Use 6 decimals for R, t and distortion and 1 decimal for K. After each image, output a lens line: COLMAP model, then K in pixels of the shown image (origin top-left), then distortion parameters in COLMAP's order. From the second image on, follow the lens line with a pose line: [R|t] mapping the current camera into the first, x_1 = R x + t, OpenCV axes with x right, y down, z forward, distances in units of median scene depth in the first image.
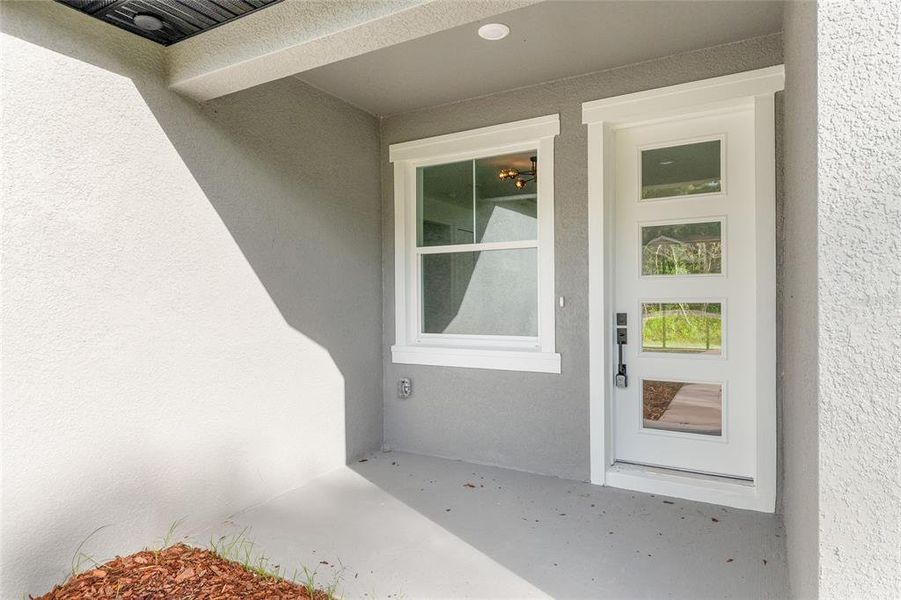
lens RADIAL K [[530.3, 0, 449.3], [0, 530.3, 302.9], [0, 0, 1]] dist [-0.000200, -0.000160]
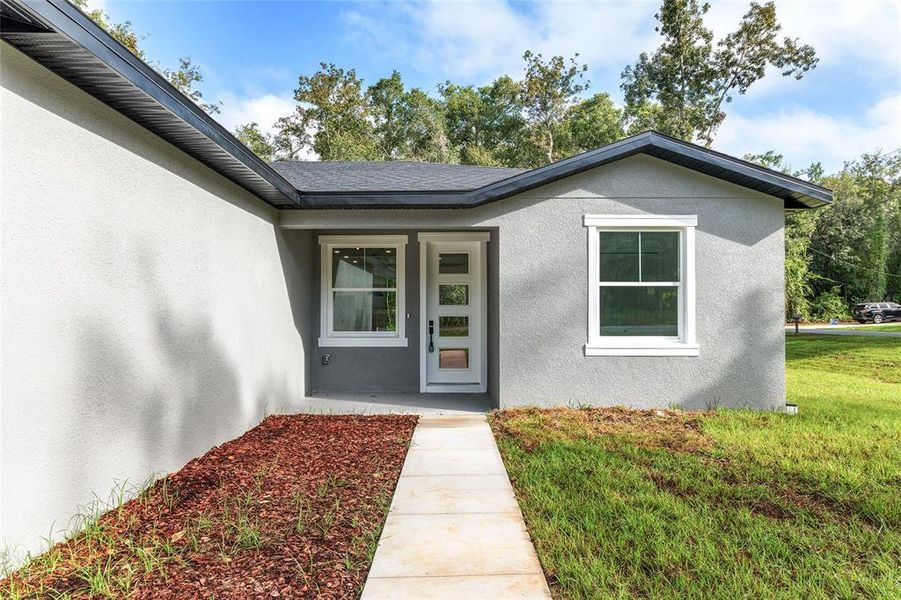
lens RADIAL K [[555.8, 0, 446.7], [0, 555.8, 307.1], [0, 0, 1]] dist [0.001038, 0.009875]
pose [[0.870310, 0.014476, 0.492292, -0.847892], [-0.005638, 0.999795, -0.019432, 0.006651], [-0.492472, 0.014136, 0.870213, -1.208773]]
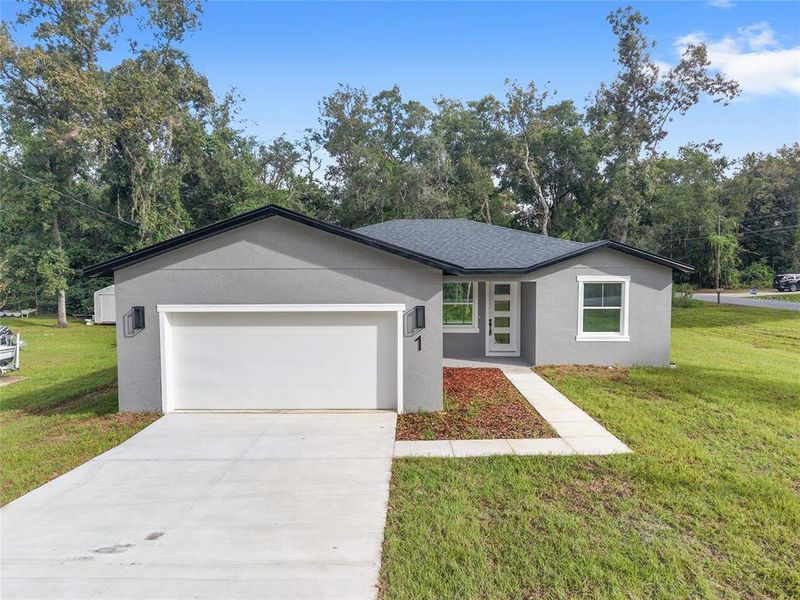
lens RADIAL K [[529.6, 0, 391.7], [0, 529.6, 292.8], [0, 0, 1]] dist [0.020178, -0.020285]
pose [[0.882751, -0.013786, 0.469639, -2.607489], [-0.004596, 0.999268, 0.037972, -0.382893], [-0.469819, -0.035678, 0.882042, -2.650053]]
